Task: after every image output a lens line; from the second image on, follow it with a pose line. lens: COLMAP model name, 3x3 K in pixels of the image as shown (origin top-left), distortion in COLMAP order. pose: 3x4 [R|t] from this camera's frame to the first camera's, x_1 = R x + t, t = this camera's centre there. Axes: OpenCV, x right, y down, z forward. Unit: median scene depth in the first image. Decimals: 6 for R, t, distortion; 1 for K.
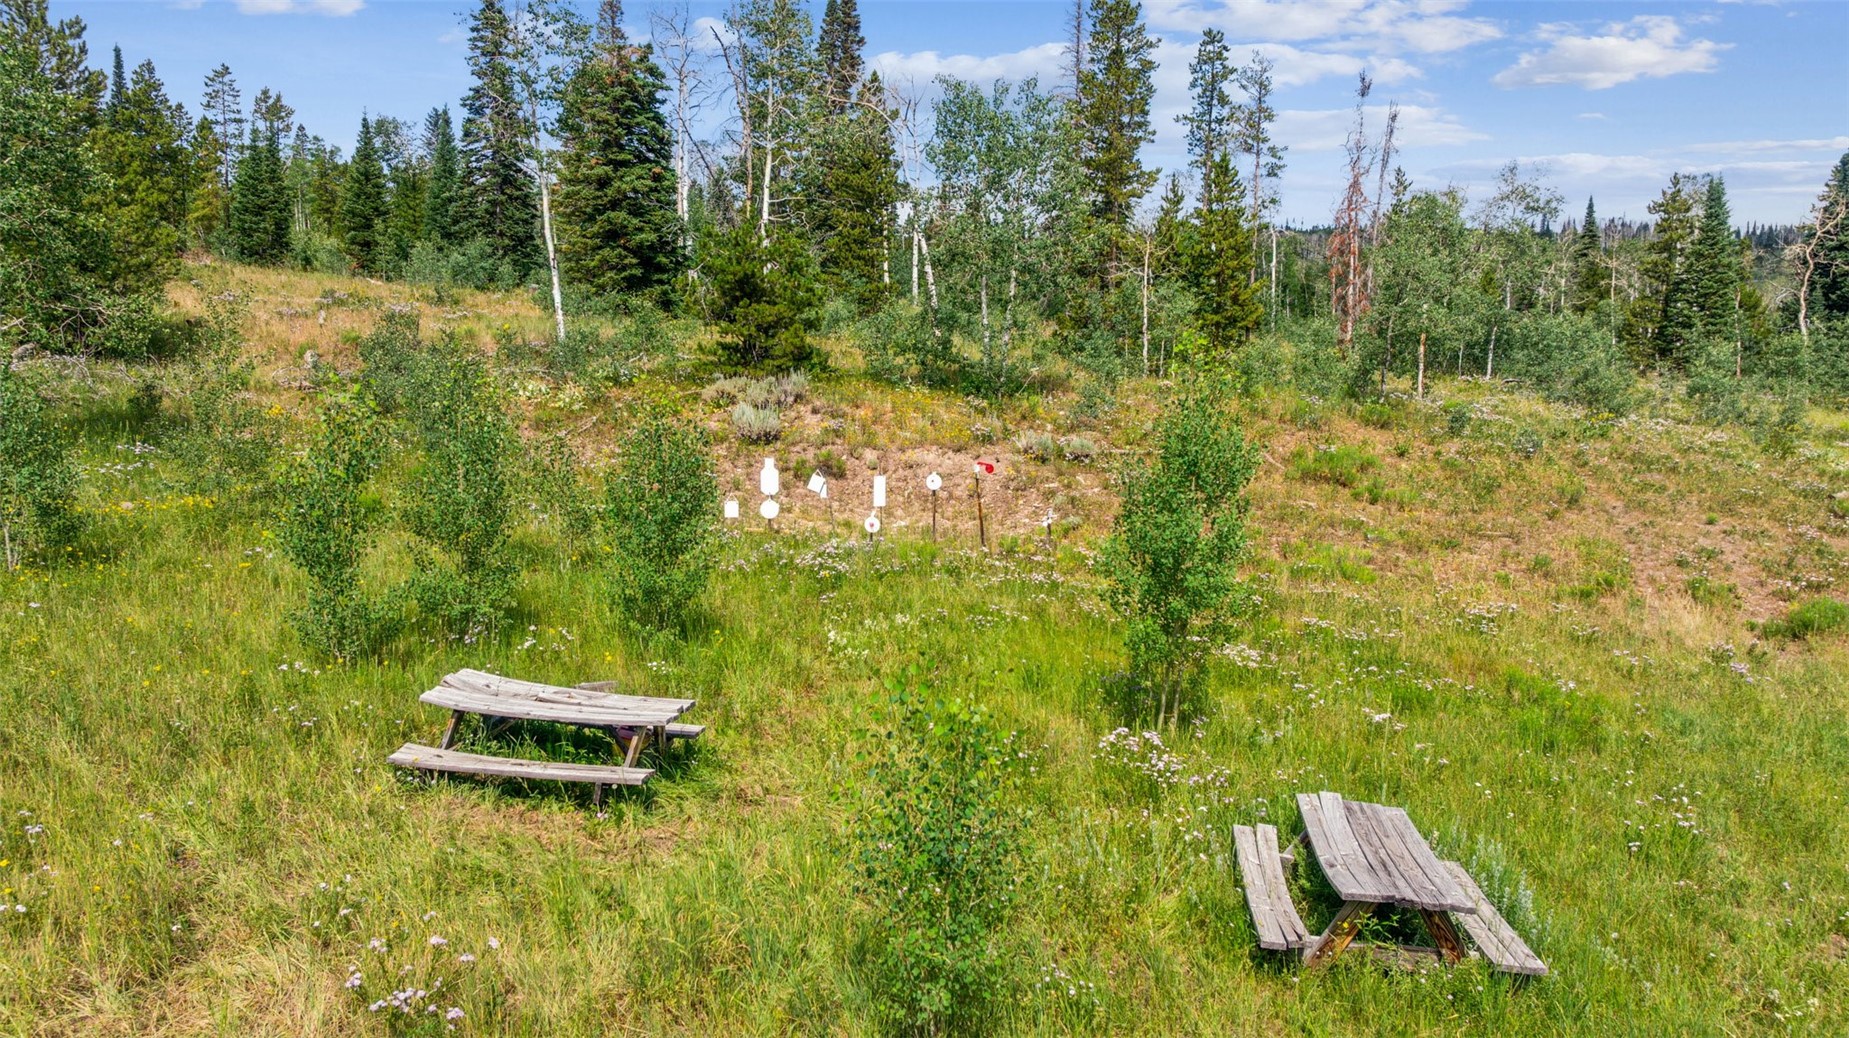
lens RADIAL K [[1377.1, 0, 924.5], [0, 1377.1, 519.0], [0, 0, 1]] dist [-0.008165, 0.001515]
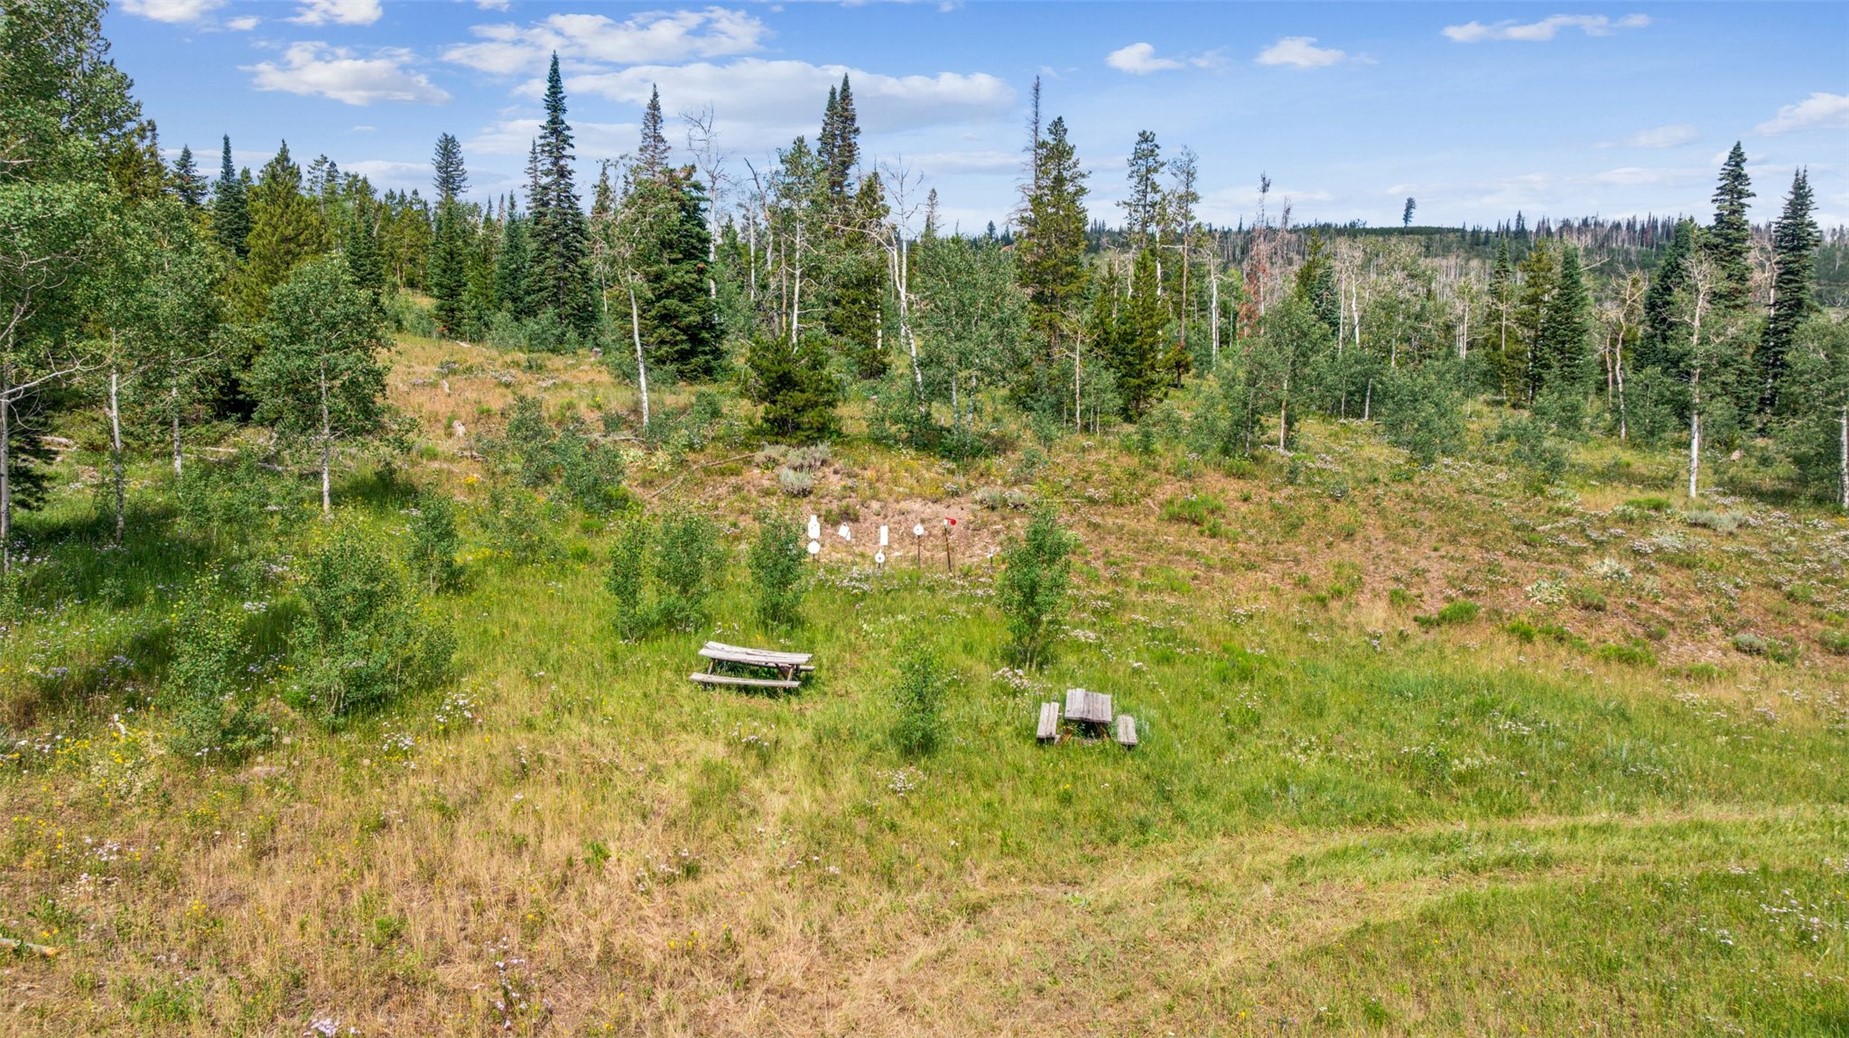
lens RADIAL K [[1377.1, 0, 924.5], [0, 1377.1, 519.0], [0, 0, 1]] dist [-0.008165, 0.001515]
pose [[0.999940, -0.005525, 0.009462, -0.000967], [0.005497, 0.999981, 0.002949, -0.032168], [-0.009478, -0.002897, 0.999951, -0.420569]]
